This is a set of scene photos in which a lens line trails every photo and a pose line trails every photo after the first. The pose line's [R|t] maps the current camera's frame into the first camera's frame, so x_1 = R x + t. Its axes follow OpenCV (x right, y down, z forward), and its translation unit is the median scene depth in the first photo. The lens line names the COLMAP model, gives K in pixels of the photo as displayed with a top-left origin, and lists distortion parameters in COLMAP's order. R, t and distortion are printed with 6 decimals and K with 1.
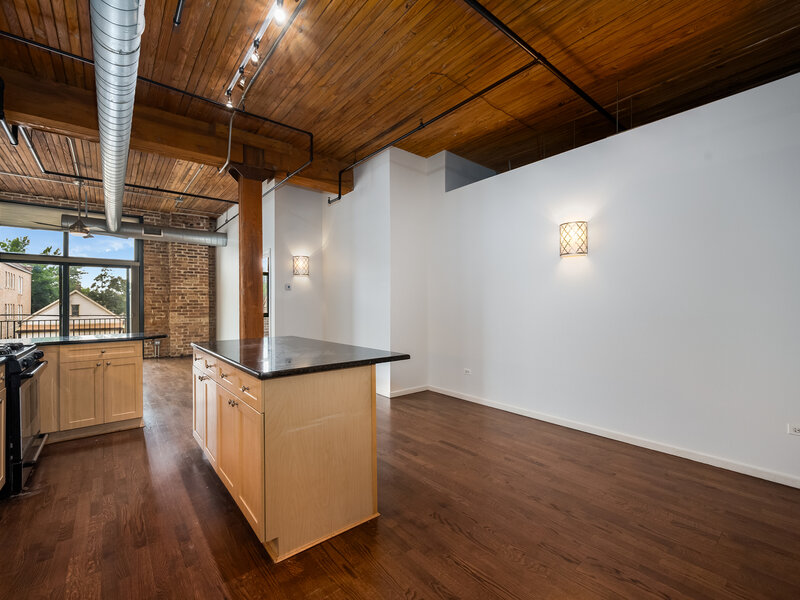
lens RADIAL K [[355.3, 0, 400.4], [0, 355.3, 302.1], [0, 0, 1]] dist [-0.000419, -0.000639]
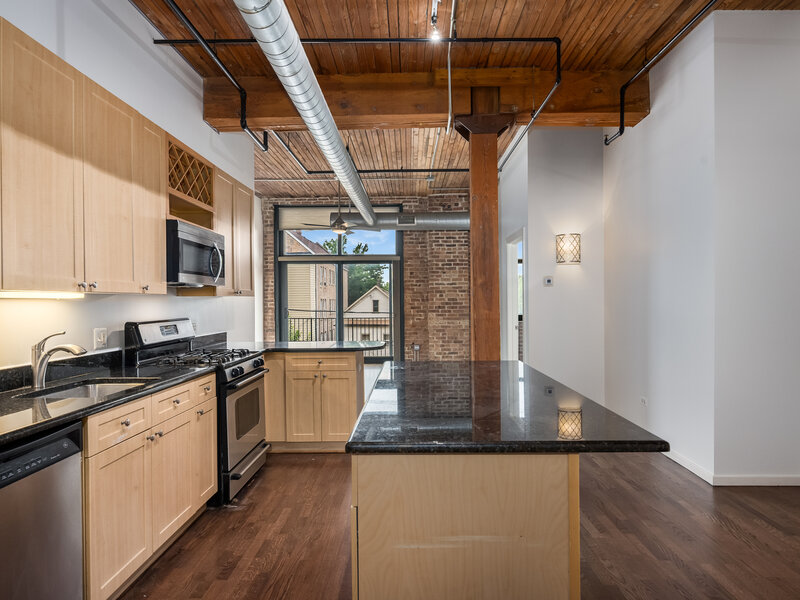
lens RADIAL K [[477.0, 0, 404.1], [0, 477.0, 303.5], [0, 0, 1]] dist [-0.001409, -0.000885]
pose [[0.766009, 0.004829, -0.642812, 0.066523], [0.005781, 0.999880, 0.014400, -0.016185], [0.642804, -0.014747, 0.765888, 0.137583]]
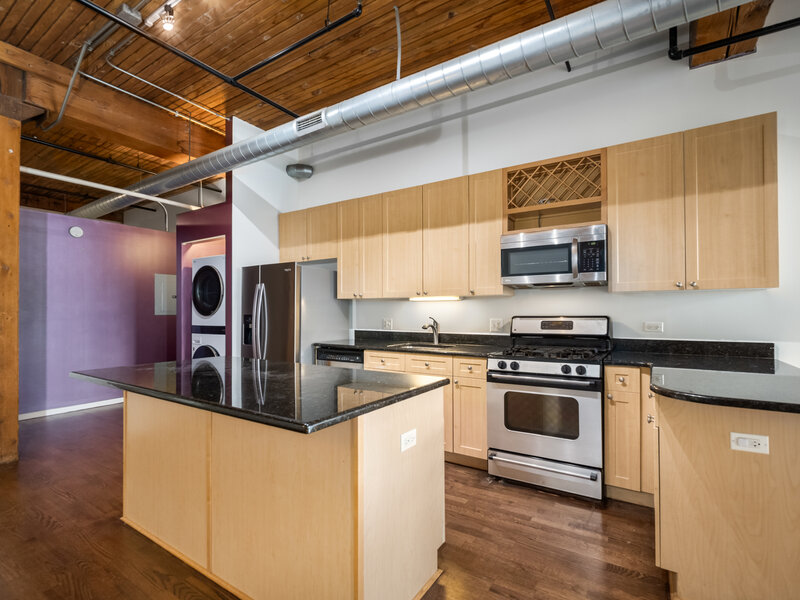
lens RADIAL K [[382.5, 0, 411.0], [0, 382.5, 306.0], [0, 0, 1]] dist [-0.003150, -0.000848]
pose [[-0.946537, 0.007678, -0.322505, -0.201719], [0.013669, 0.999773, -0.016315, 0.005375], [0.322307, -0.019851, -0.946427, 0.929963]]
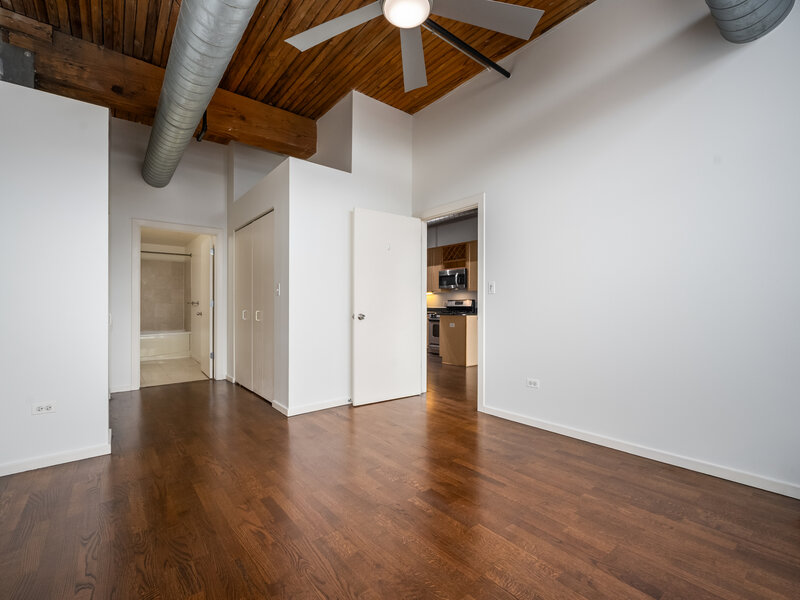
lens RADIAL K [[355.3, 0, 400.4], [0, 355.3, 302.1], [0, 0, 1]] dist [-0.000419, -0.000639]
pose [[-0.999940, 0.007956, -0.007477, -0.348428], [0.008103, 0.999769, -0.019929, 0.052950], [0.007317, -0.019988, -0.999773, 1.968158]]
